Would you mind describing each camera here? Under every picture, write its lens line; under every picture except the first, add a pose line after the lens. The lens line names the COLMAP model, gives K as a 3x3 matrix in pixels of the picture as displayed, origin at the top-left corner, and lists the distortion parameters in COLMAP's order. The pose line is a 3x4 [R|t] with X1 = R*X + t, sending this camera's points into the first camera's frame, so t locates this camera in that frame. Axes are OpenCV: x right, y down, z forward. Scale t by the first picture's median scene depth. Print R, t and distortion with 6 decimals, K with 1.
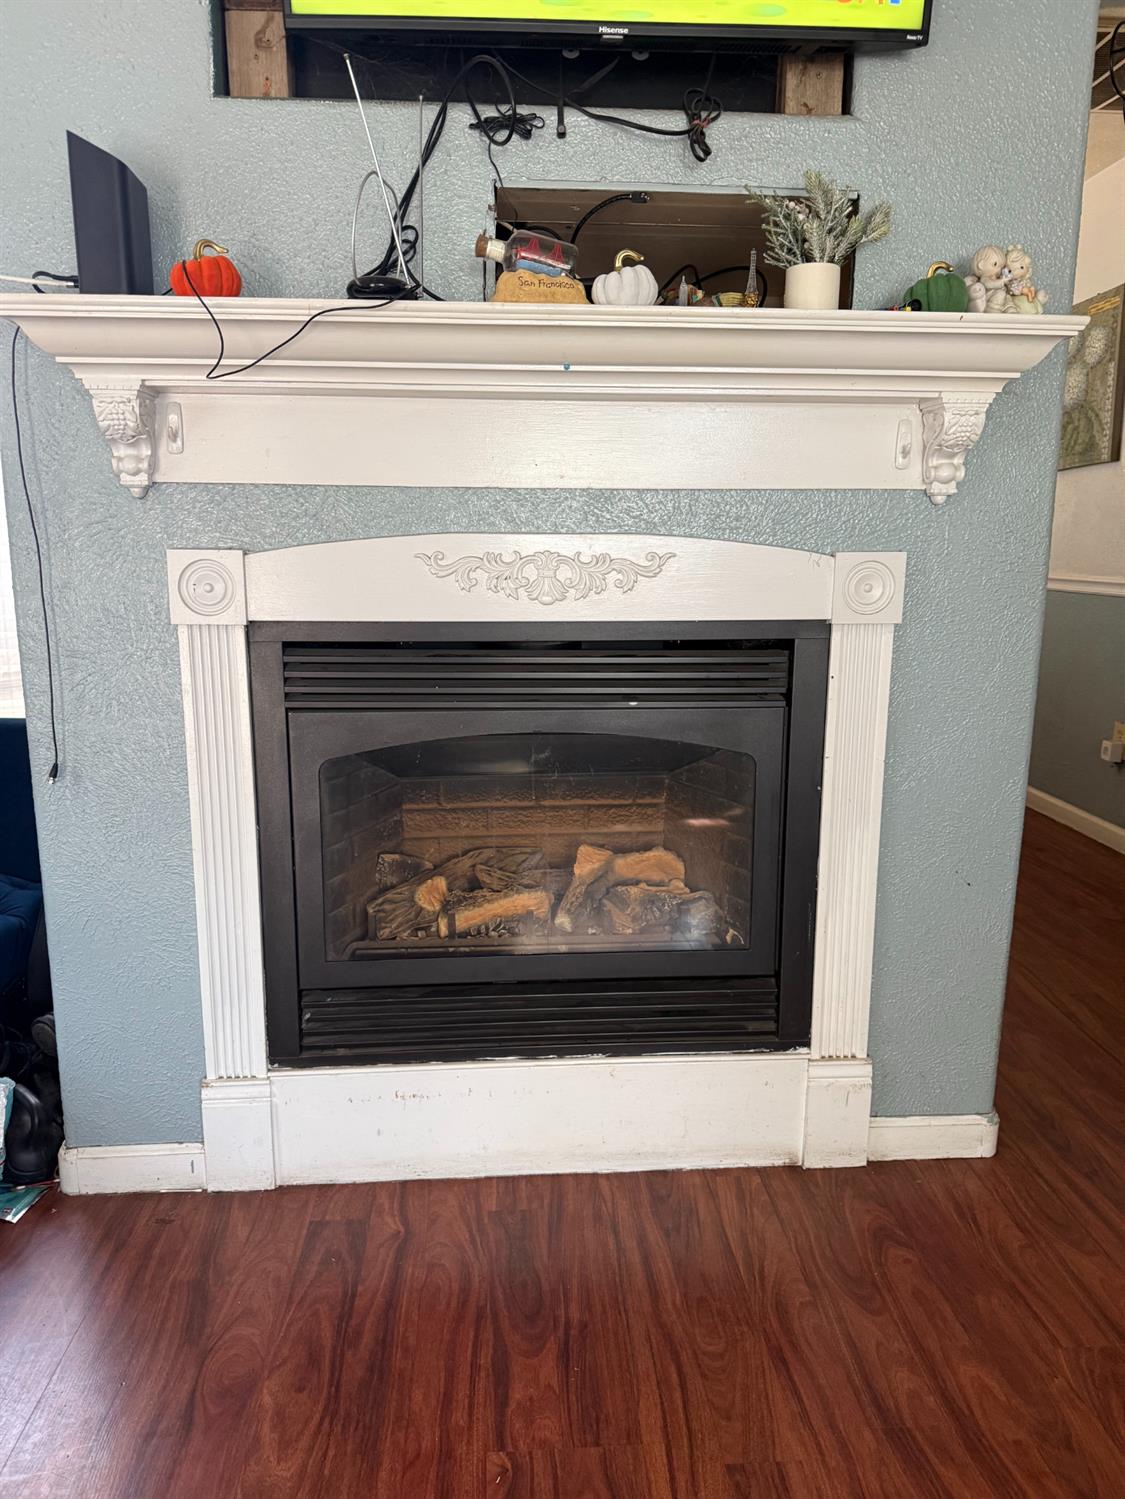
lens RADIAL K [[1038.2, 0, 558.4], [0, 1038.2, 756.0], [0, 0, 1]] dist [0.068158, -0.103685]
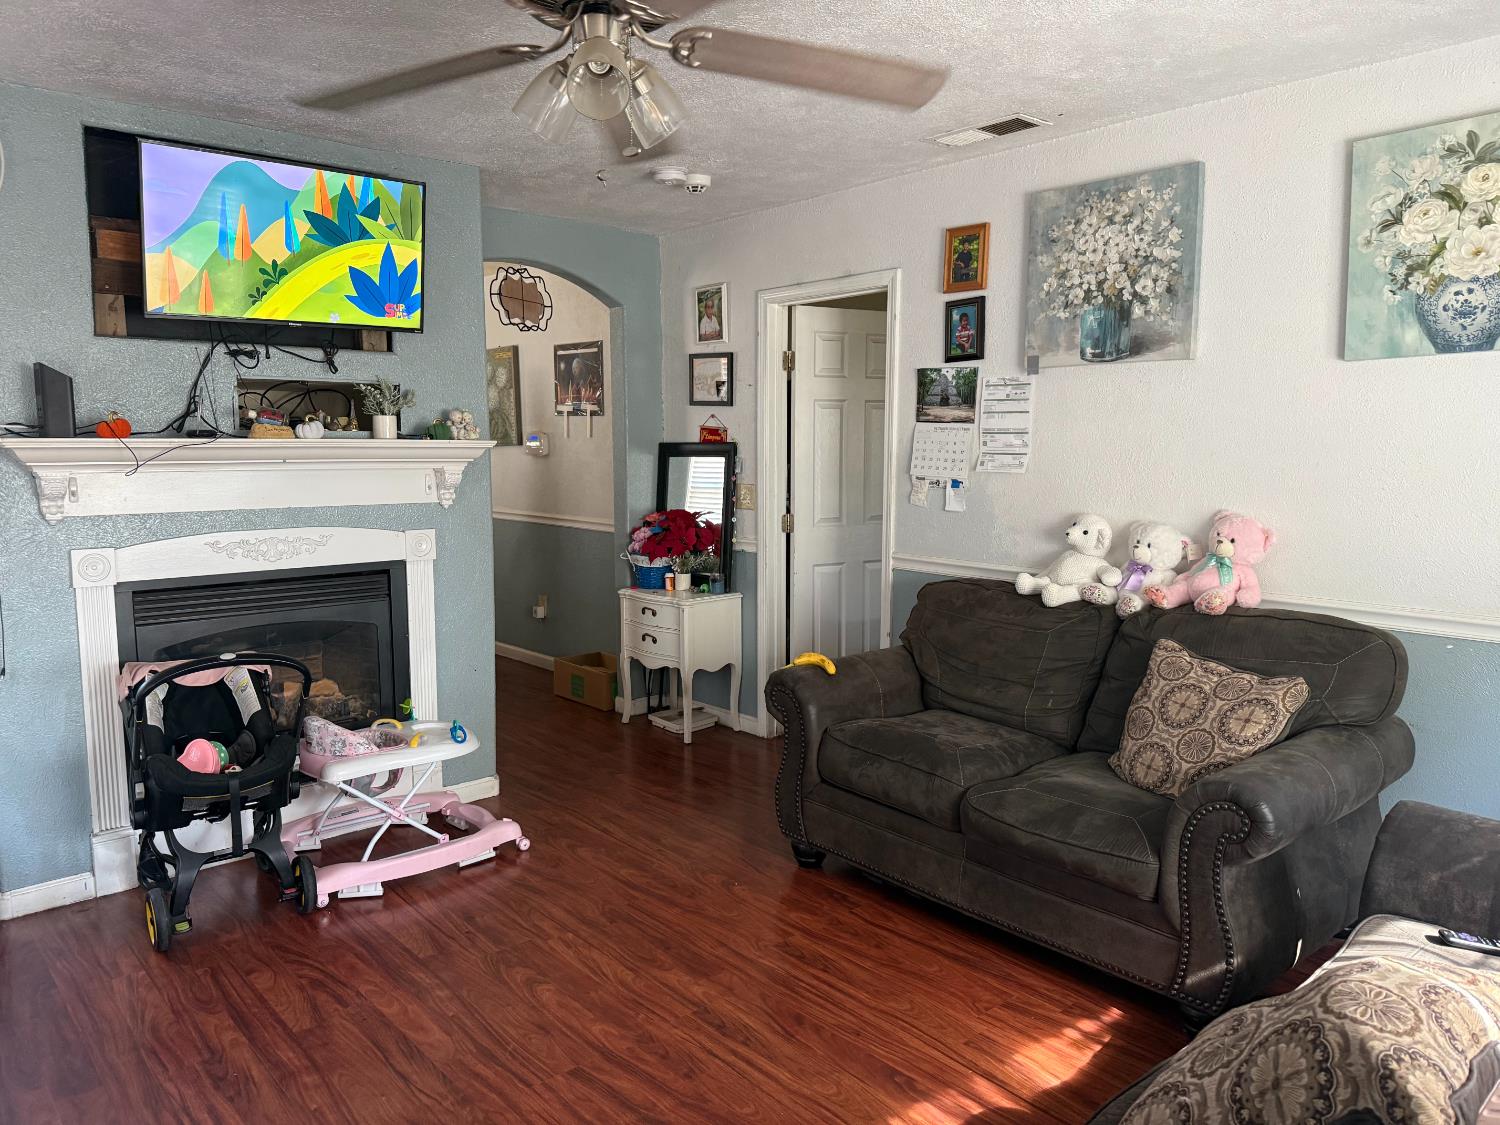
lens RADIAL K [[1038.9, 0, 750.5], [0, 1038.9, 569.2], [0, 0, 1]] dist [0.068158, -0.103685]
pose [[0.780721, -0.076934, 0.620125, -0.597079], [0.123132, 0.991875, -0.031966, 0.057390], [-0.612628, 0.101314, 0.783851, -1.307265]]
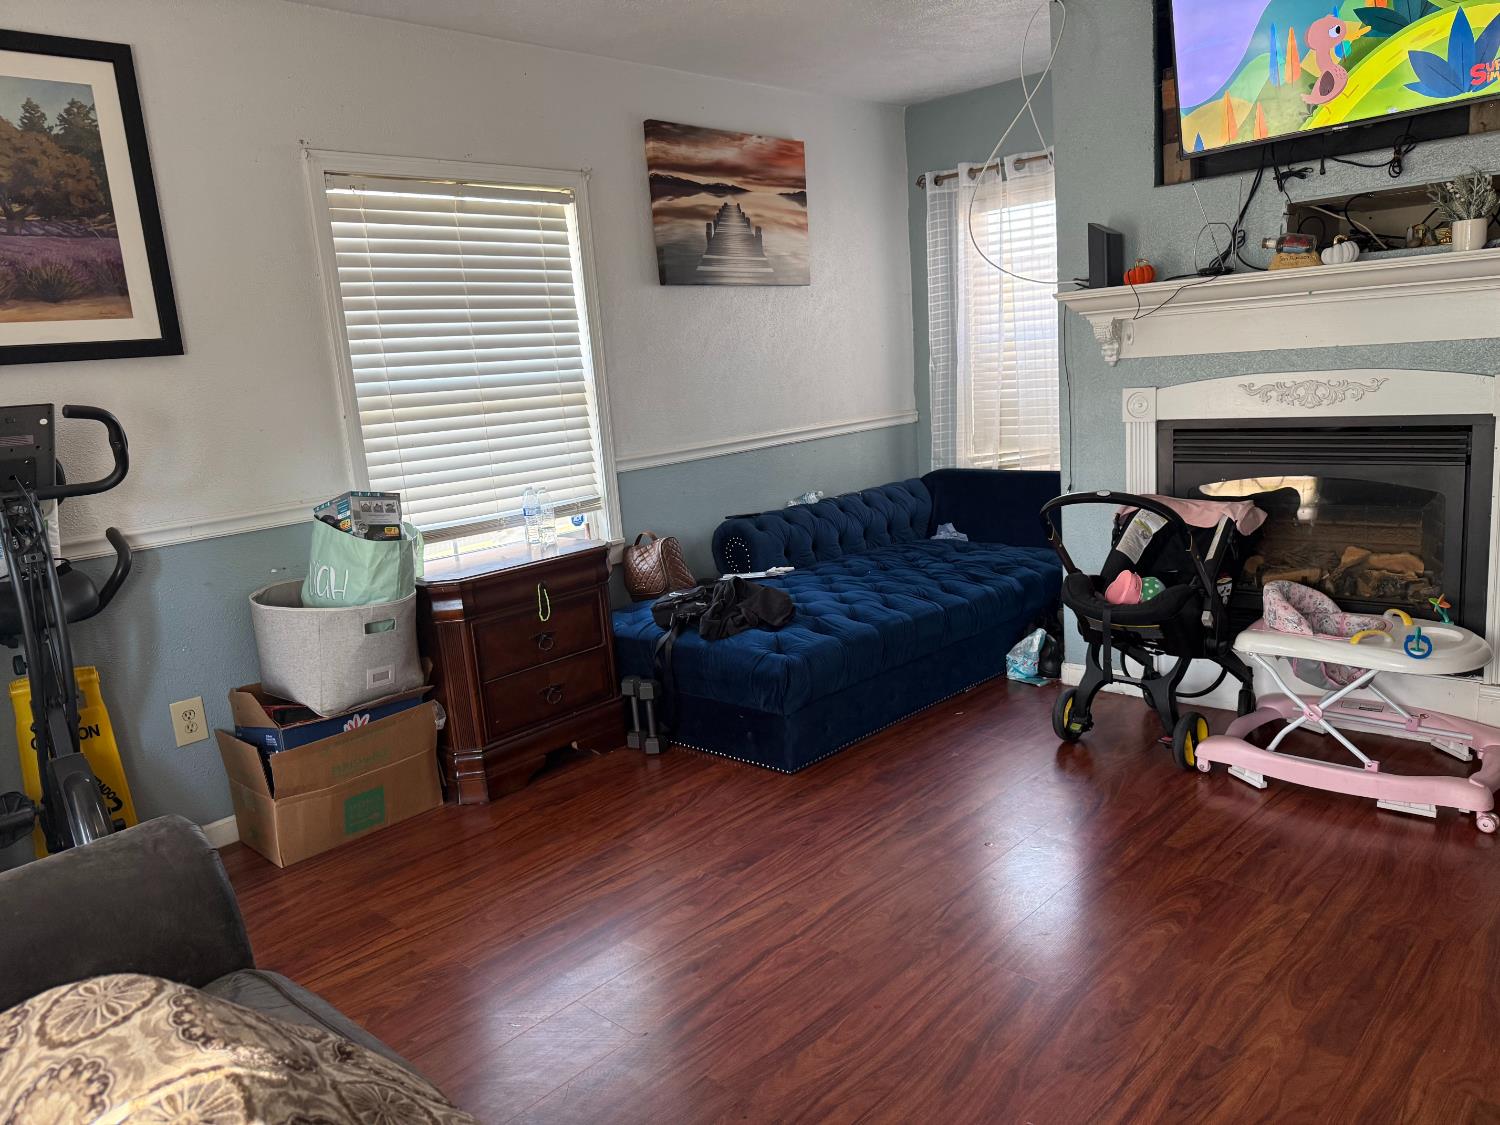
lens RADIAL K [[1069.9, 0, 764.7], [0, 1069.9, 564.7], [0, 0, 1]] dist [0.041695, -0.059742]
pose [[0.694331, 0.083771, -0.714763, 0.756174], [-0.064647, 0.996447, 0.053987, 0.100797], [0.716746, 0.008723, 0.697280, -1.125176]]
